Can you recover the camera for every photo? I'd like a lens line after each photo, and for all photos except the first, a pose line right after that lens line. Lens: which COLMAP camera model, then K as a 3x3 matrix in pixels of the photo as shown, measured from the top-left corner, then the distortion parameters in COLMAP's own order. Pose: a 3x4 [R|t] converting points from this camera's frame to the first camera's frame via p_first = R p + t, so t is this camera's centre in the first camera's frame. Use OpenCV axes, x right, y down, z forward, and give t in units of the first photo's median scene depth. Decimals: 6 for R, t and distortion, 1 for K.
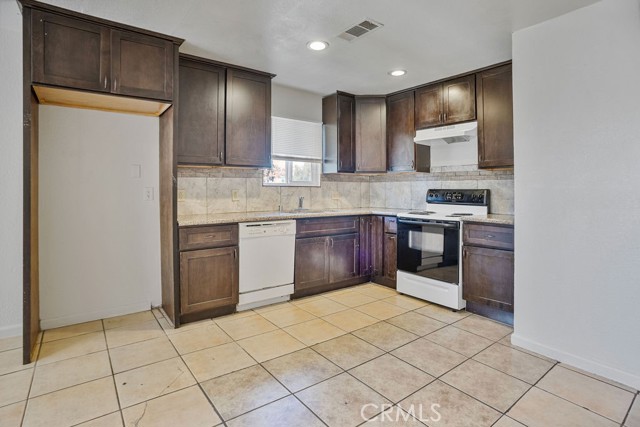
lens RADIAL K [[329.2, 0, 326.8], [0, 329.2, 191.7], [0, 0, 1]] dist [-0.012167, 0.008850]
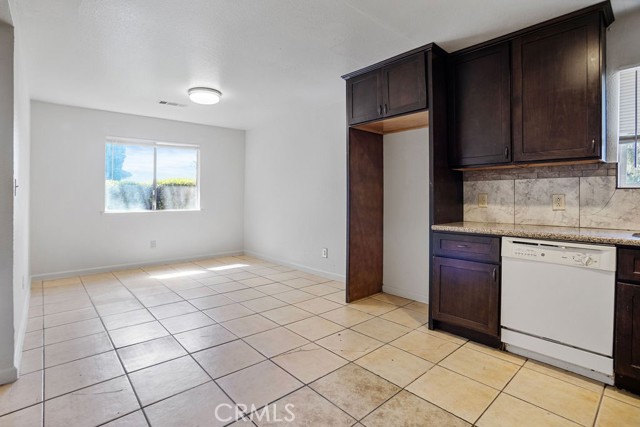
lens RADIAL K [[329.2, 0, 314.6], [0, 329.2, 200.5], [0, 0, 1]] dist [-0.012167, 0.008850]
pose [[0.086059, 0.011513, -0.996224, 0.401922], [-0.011940, 0.999873, 0.010524, 0.006098], [0.996218, 0.010989, 0.086186, 0.420919]]
